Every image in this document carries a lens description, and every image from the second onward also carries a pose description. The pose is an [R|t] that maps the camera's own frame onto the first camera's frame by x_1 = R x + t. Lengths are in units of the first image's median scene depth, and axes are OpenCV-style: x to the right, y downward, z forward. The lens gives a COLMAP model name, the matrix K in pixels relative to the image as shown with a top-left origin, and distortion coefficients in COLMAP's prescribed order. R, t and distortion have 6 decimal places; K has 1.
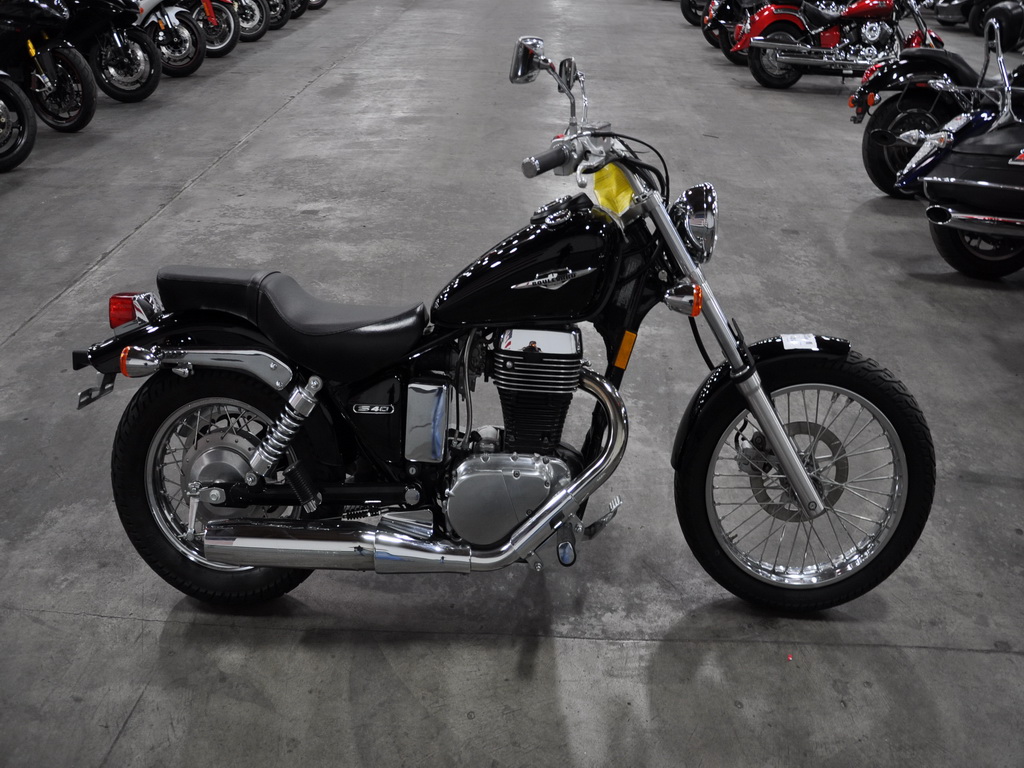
lens RADIAL K [[831.0, 0, 536.0], [0, 831.0, 387.5], [0, 0, 1]] dist [-0.162507, 0.184491]
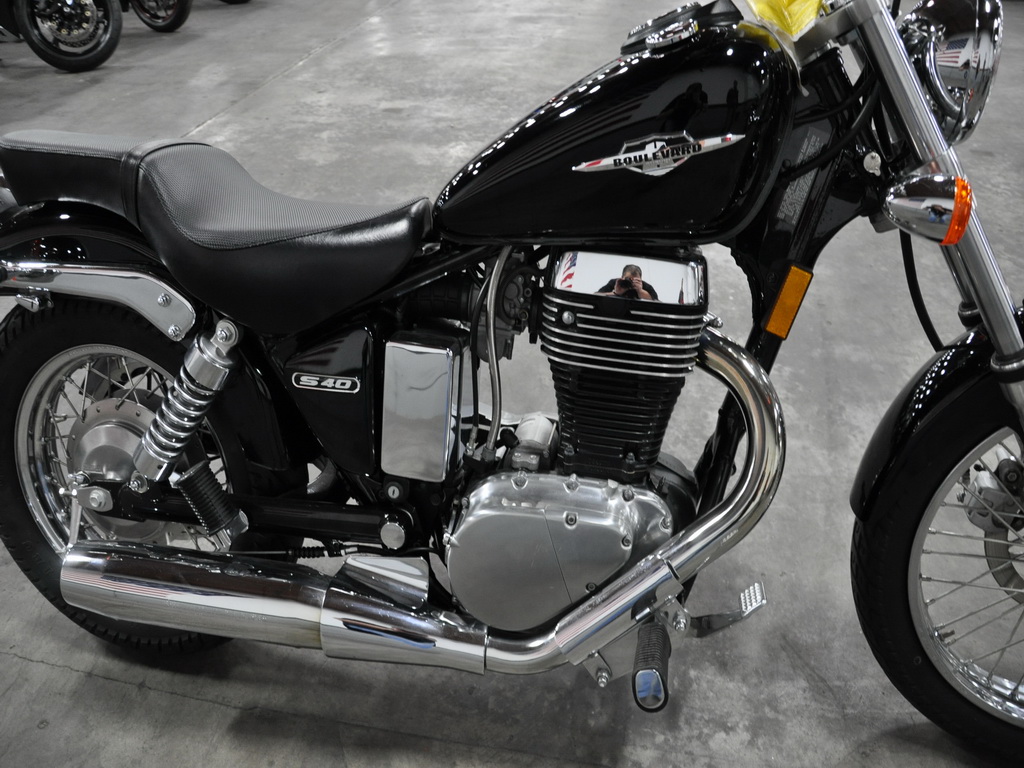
lens RADIAL K [[882.6, 0, 541.2], [0, 882.6, 347.6], [0, 0, 1]] dist [-0.189891, 0.130971]
pose [[0.989858, 0.058714, -0.129355, 0.020008], [-0.054808, 0.997933, 0.033559, -0.020974], [0.131058, -0.026129, 0.991030, 0.348017]]
